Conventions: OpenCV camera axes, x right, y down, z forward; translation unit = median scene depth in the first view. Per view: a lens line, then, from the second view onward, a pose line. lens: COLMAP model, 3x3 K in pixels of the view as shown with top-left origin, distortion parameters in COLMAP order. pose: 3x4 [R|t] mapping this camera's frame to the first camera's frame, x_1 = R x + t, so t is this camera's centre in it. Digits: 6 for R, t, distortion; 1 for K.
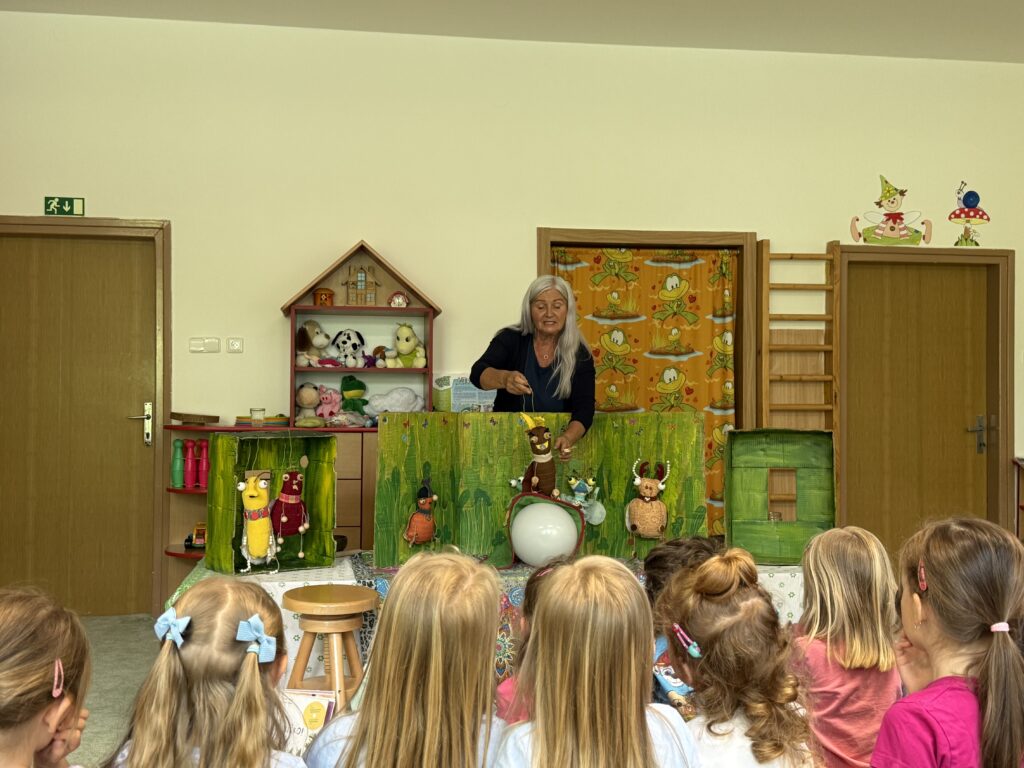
lens RADIAL K [[1162.7, 0, 510.5], [0, 1162.7, 383.6], [0, 0, 1]] dist [0.036390, 0.000000]
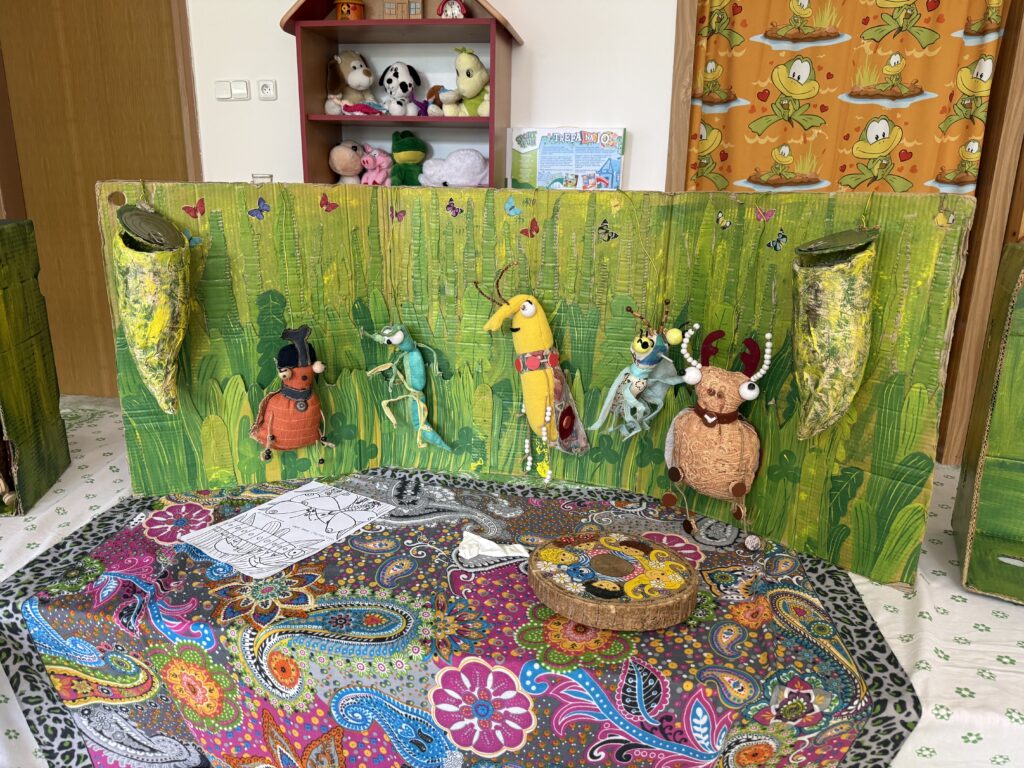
lens RADIAL K [[734.4, 0, 516.1], [0, 734.4, 384.1], [0, 0, 1]] dist [0.011176, -0.018062]
pose [[0.955112, 0.090633, -0.282041, 0.072019], [-0.004774, 0.956637, 0.291245, 0.010263], [0.296207, -0.276825, 0.914127, 0.518448]]
